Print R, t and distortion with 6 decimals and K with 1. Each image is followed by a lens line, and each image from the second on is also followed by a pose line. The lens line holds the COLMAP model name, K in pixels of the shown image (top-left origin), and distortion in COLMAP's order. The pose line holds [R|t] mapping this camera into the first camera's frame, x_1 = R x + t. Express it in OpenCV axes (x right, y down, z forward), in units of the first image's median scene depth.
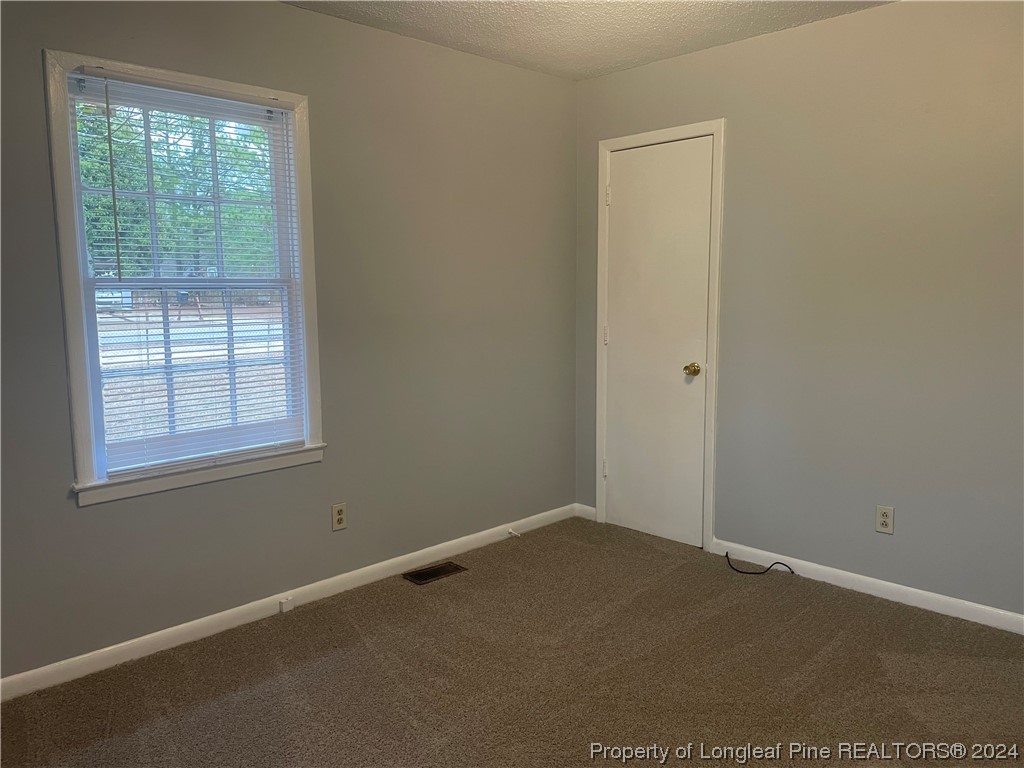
lens RADIAL K [[774.9, 0, 512.0], [0, 774.9, 384.0], [0, 0, 1]] dist [0.080794, -0.104065]
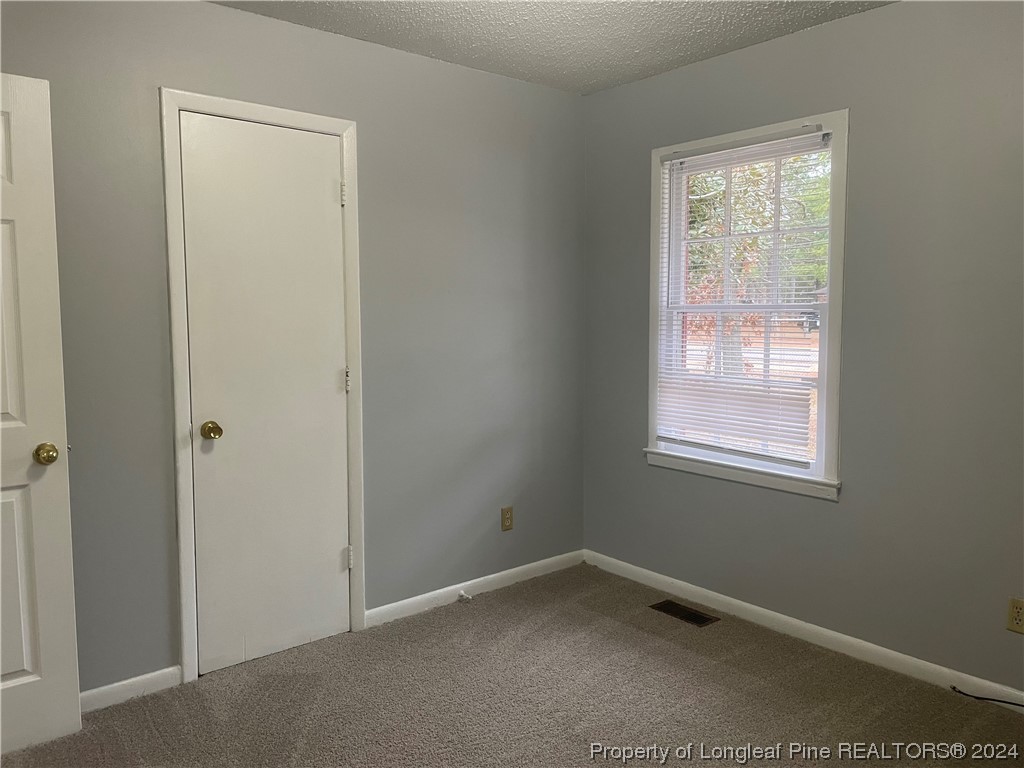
lens RADIAL K [[808.0, 0, 512.0], [0, 808.0, 384.0], [0, 0, 1]] dist [0.143657, -0.190071]
pose [[-0.097558, 0.105620, -0.989609, 0.830246], [-0.115220, 0.986468, 0.116644, -0.119129], [0.988538, 0.125402, -0.084068, 0.769651]]
